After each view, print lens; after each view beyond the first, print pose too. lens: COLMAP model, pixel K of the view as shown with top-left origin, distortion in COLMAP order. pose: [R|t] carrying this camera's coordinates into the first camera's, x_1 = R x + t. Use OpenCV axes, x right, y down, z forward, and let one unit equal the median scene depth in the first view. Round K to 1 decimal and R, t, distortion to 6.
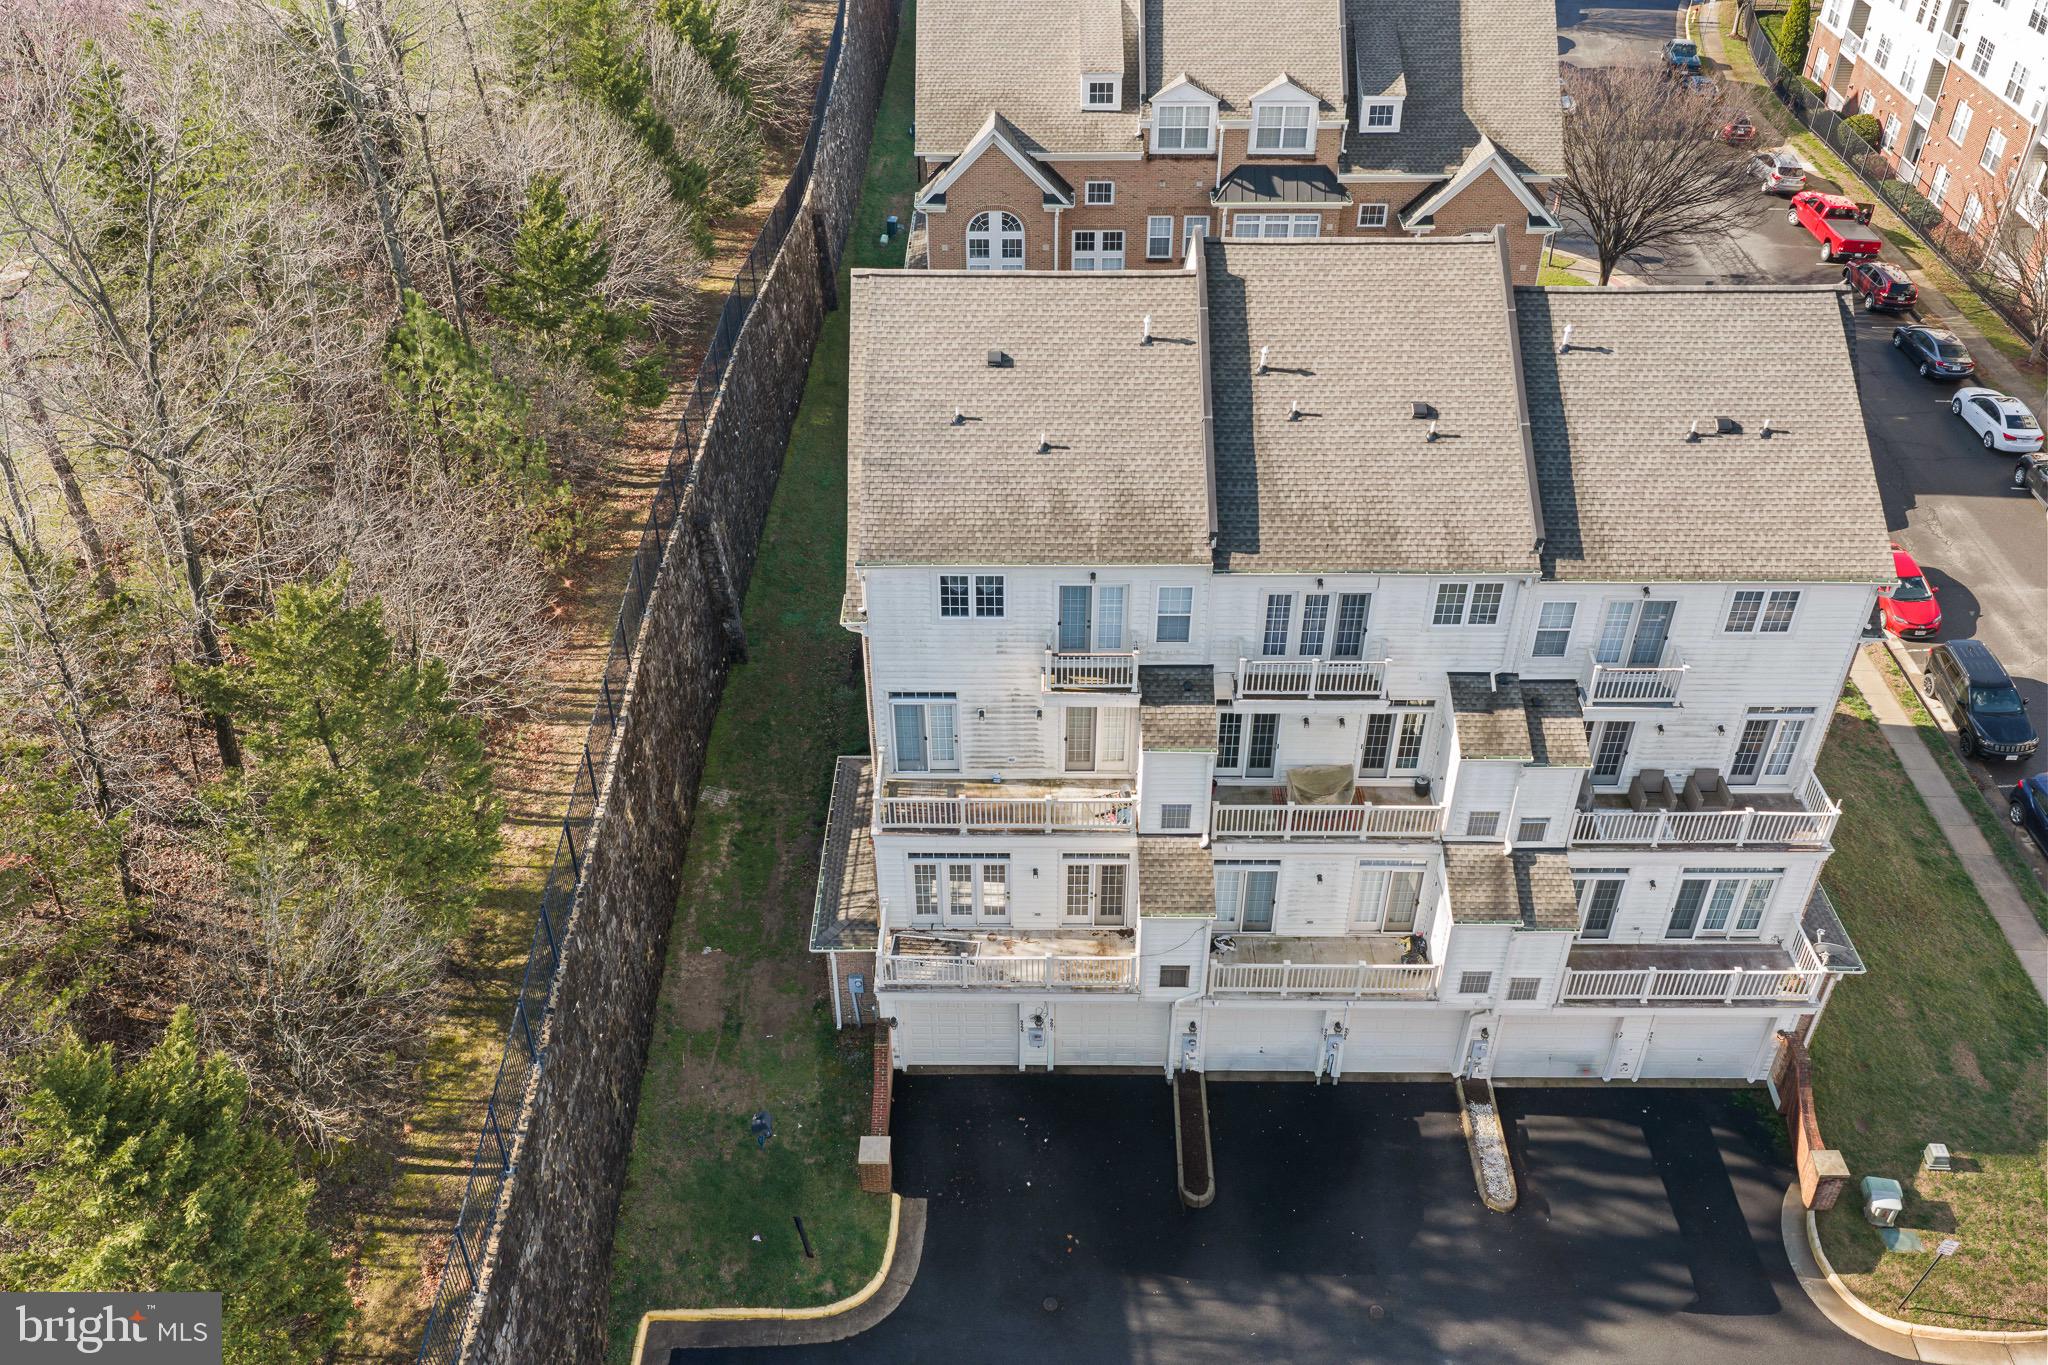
lens RADIAL K [[1696.3, 0, 1038.0], [0, 1696.3, 676.8], [0, 0, 1]] dist [0.008755, -0.010235]
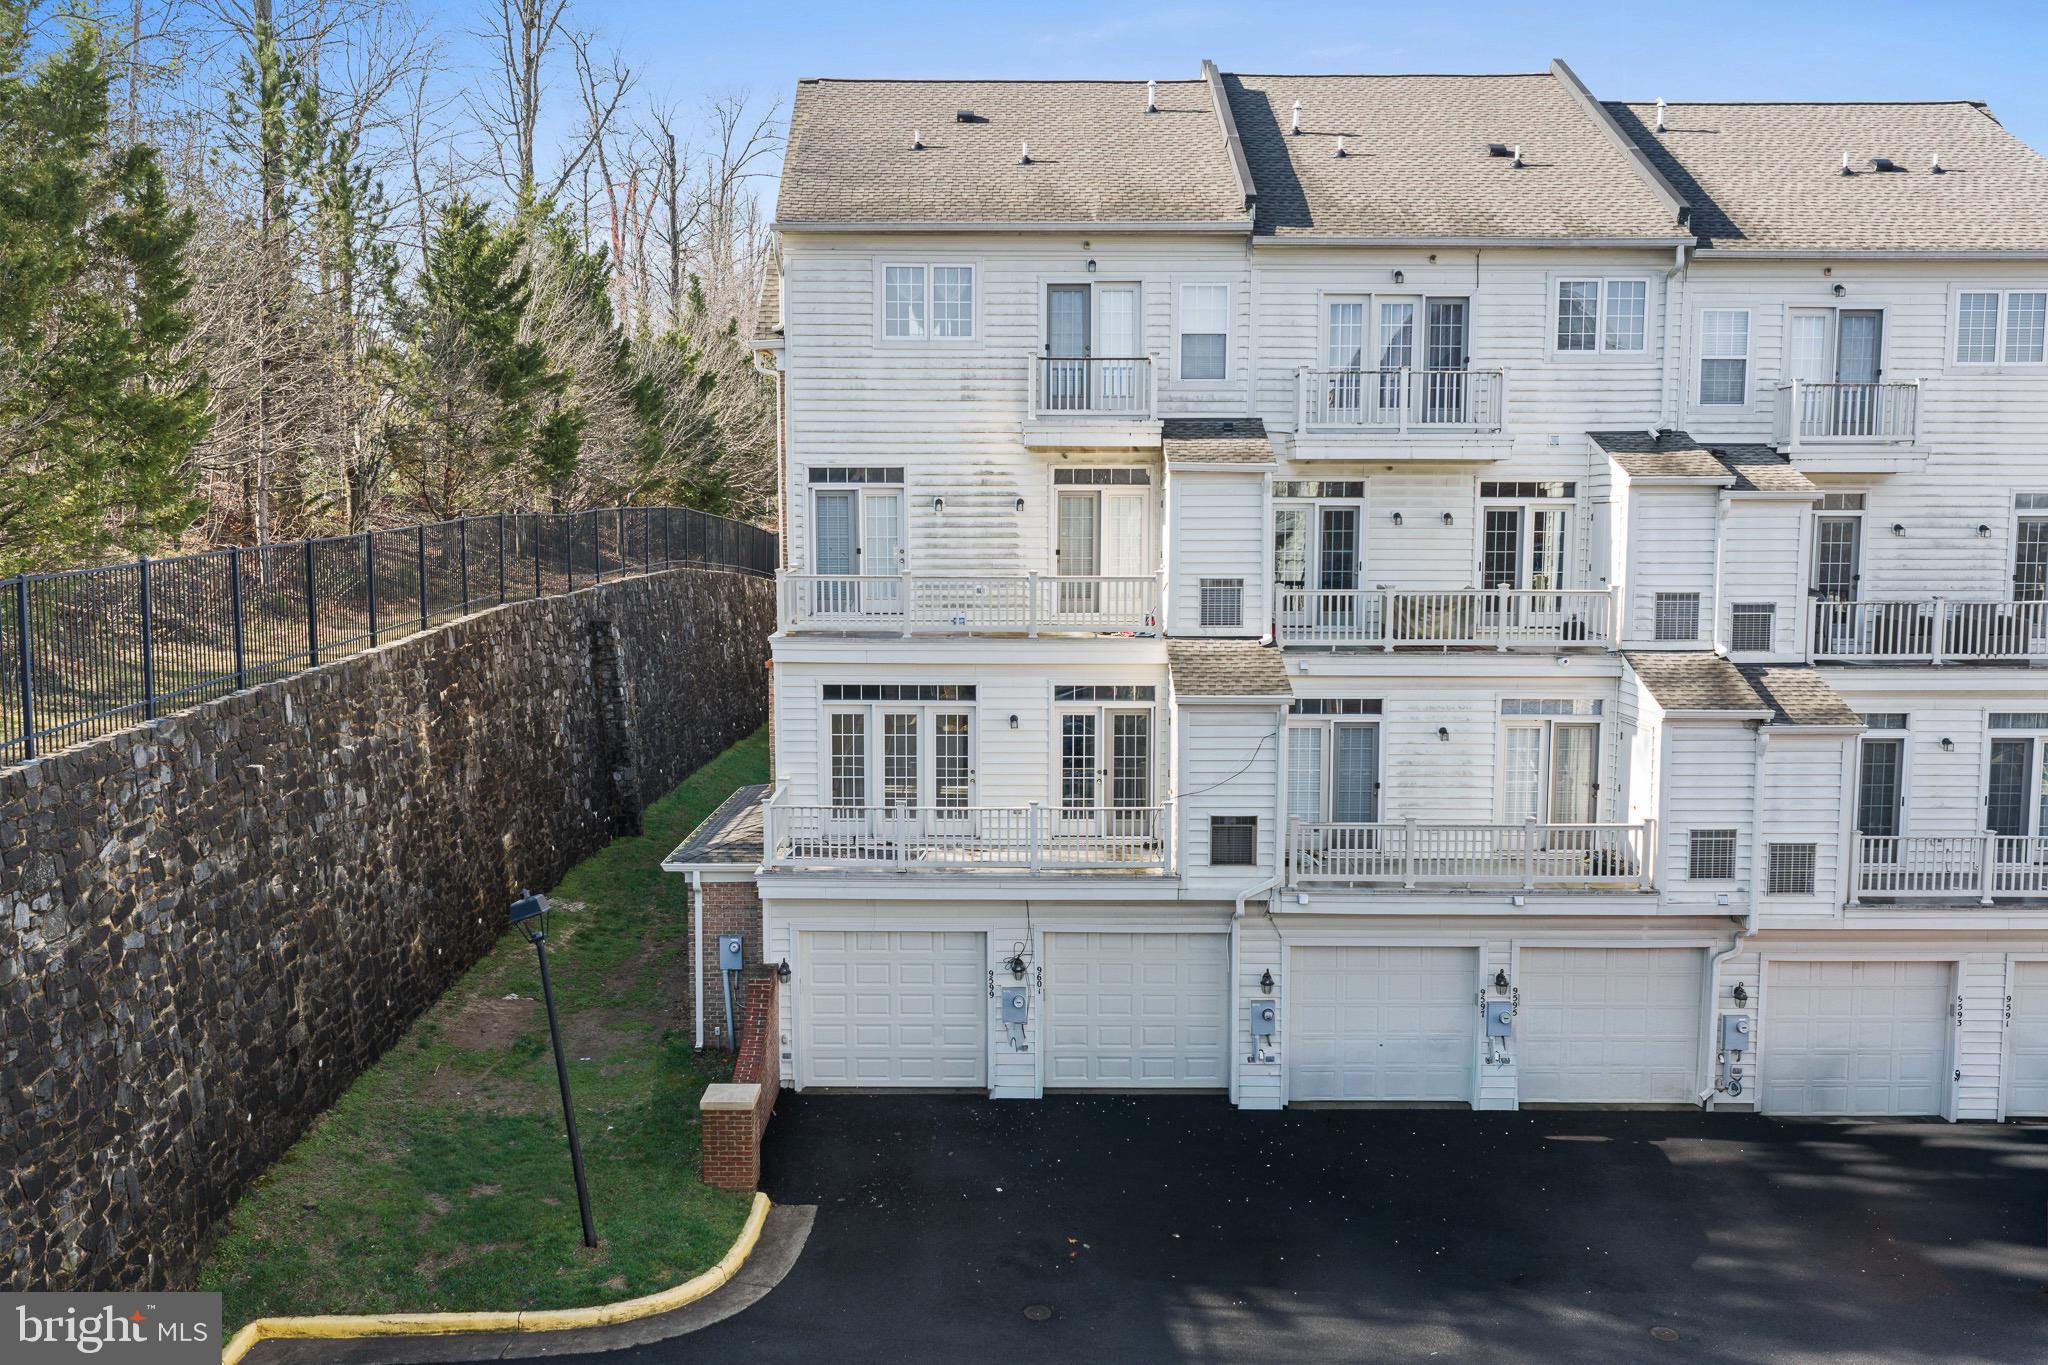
lens RADIAL K [[1696.3, 0, 1038.0], [0, 1696.3, 676.8], [0, 0, 1]] dist [0.008755, -0.010235]
pose [[0.999987, -0.000261, 0.005032, 0.004706], [0.002825, 0.856044, -0.516895, 0.451093], [-0.004173, 0.516903, 0.856034, 0.431705]]
